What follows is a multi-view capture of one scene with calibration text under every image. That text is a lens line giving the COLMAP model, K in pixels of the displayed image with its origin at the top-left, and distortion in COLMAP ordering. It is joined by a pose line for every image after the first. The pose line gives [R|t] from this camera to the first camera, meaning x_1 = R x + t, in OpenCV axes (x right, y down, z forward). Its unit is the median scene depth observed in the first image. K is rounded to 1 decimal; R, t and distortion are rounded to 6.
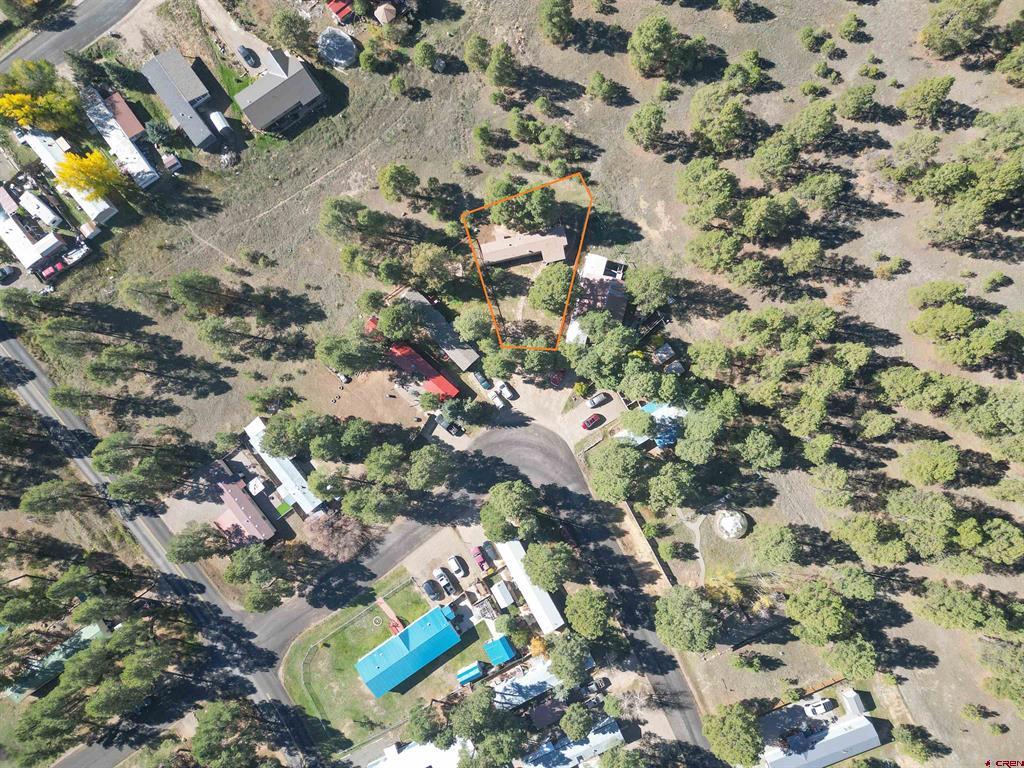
lens RADIAL K [[709.9, 0, 513.0], [0, 709.9, 391.3], [0, 0, 1]] dist [0.011552, 0.002349]
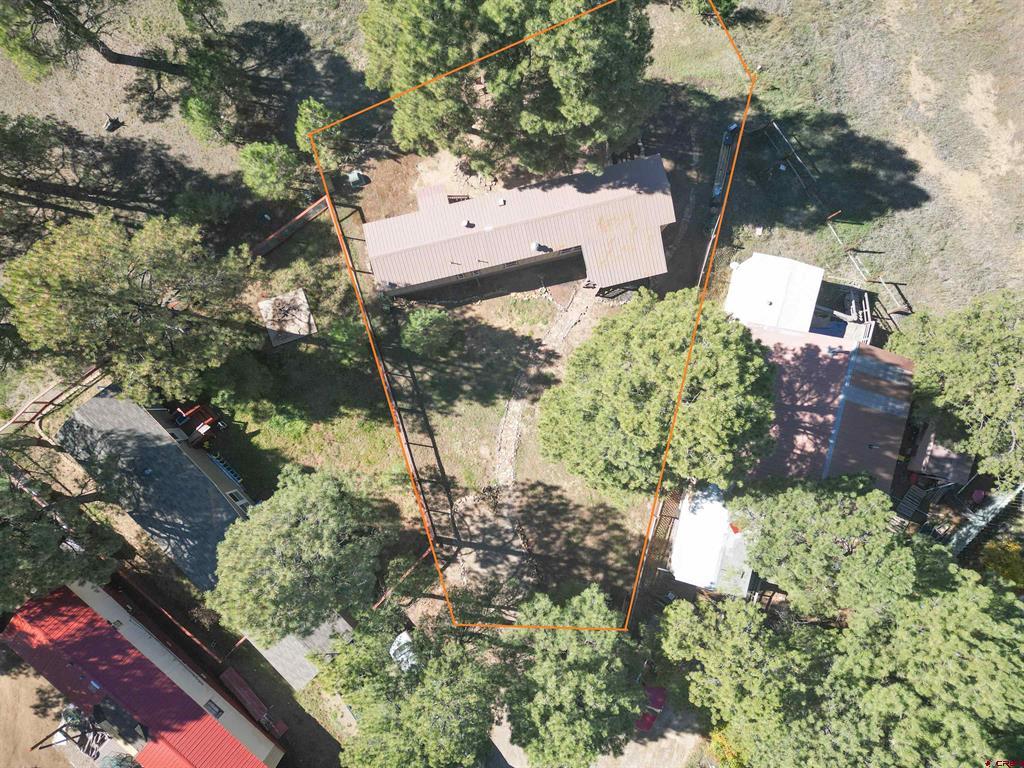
lens RADIAL K [[709.9, 0, 510.7], [0, 709.9, 377.8], [0, 0, 1]] dist [0.011552, 0.002349]
pose [[0.999963, -0.007204, 0.004803, 0.010085], [0.007340, 0.999552, -0.029001, -0.135181], [-0.004592, 0.029035, 0.999568, 0.710900]]
